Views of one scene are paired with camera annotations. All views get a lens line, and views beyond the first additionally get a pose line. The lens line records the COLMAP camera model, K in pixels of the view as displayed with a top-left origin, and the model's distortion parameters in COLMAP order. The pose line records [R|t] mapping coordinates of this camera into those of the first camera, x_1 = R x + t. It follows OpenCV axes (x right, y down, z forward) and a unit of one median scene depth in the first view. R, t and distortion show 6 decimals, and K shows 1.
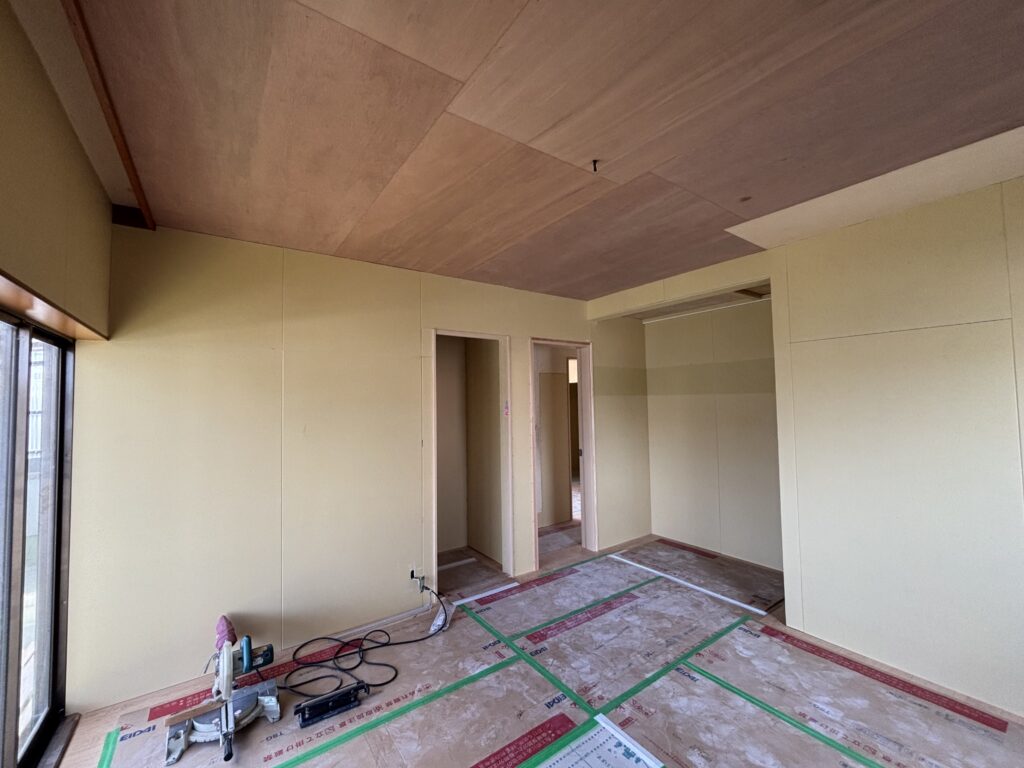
lens RADIAL K [[415.2, 0, 507.5], [0, 415.2, 382.4], [0, 0, 1]] dist [-0.002065, -0.000092]
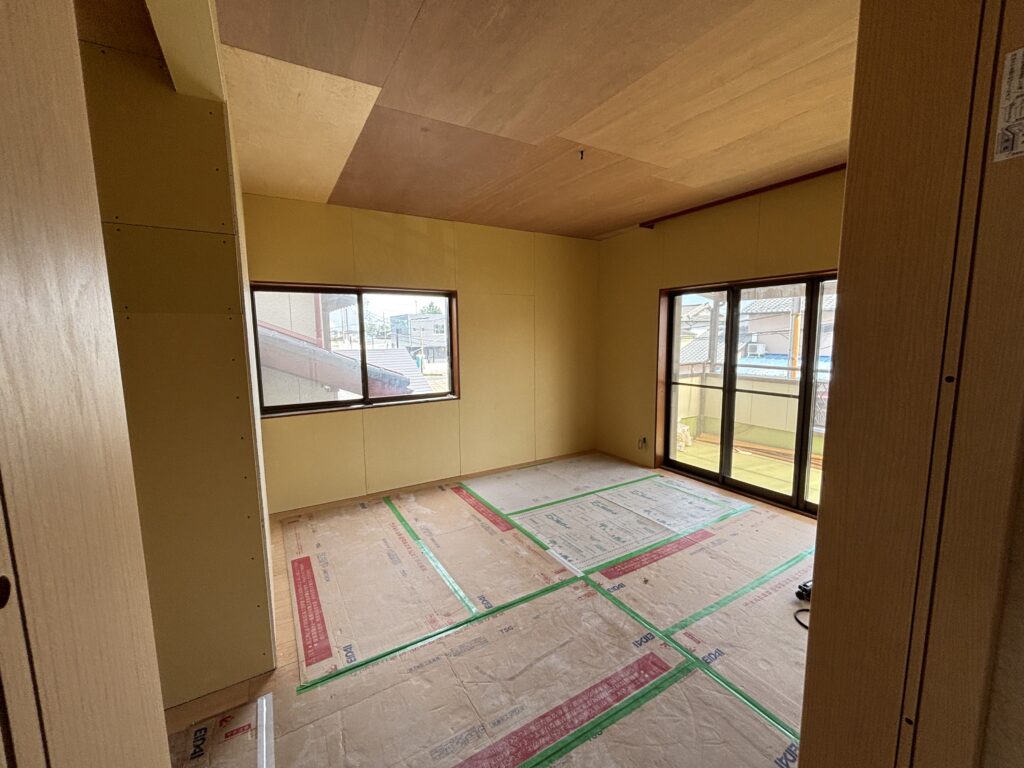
lens RADIAL K [[415.2, 0, 519.5], [0, 415.2, 382.3], [0, 0, 1]] dist [-0.002065, -0.000092]
pose [[-0.998228, 0.021202, 0.055603, 0.287318], [0.025447, 0.996723, 0.076783, 0.105943], [-0.053793, 0.078062, -0.995496, 1.968159]]
